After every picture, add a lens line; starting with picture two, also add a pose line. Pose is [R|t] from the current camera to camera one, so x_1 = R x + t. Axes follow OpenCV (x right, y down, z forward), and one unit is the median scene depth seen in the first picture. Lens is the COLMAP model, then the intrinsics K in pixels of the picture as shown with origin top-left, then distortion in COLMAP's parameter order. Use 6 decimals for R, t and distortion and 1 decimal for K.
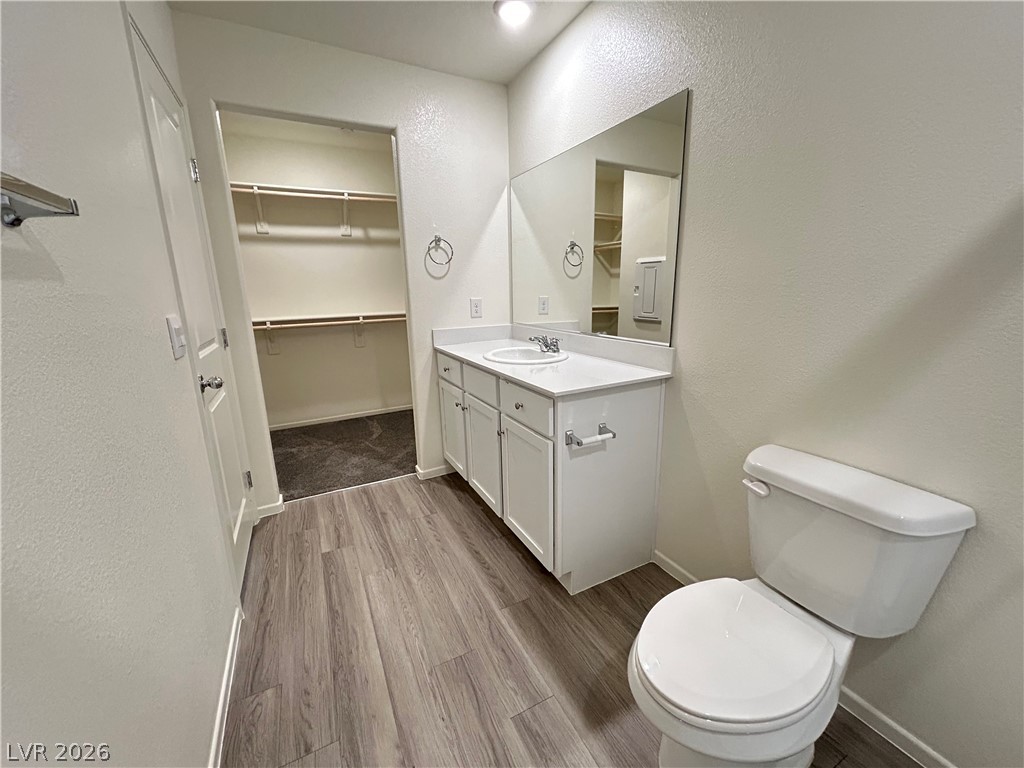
lens RADIAL K [[411.0, 0, 514.2], [0, 411.0, 374.3], [0, 0, 1]] dist [-0.003379, 0.001093]
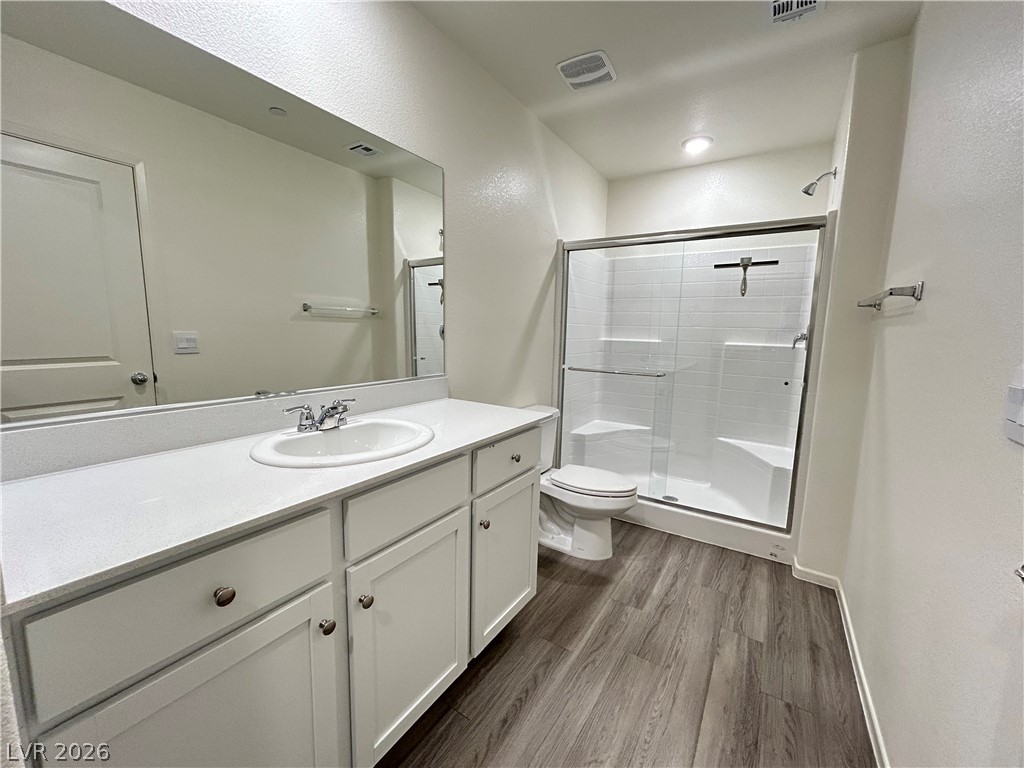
lens RADIAL K [[411.0, 0, 509.9], [0, 411.0, 387.1], [0, 0, 1]] dist [-0.003379, 0.001093]
pose [[-0.491237, -0.106651, 0.864472, -0.838663], [0.168649, 0.962048, 0.214524, -0.296651], [-0.854543, 0.251175, -0.454607, 1.618316]]
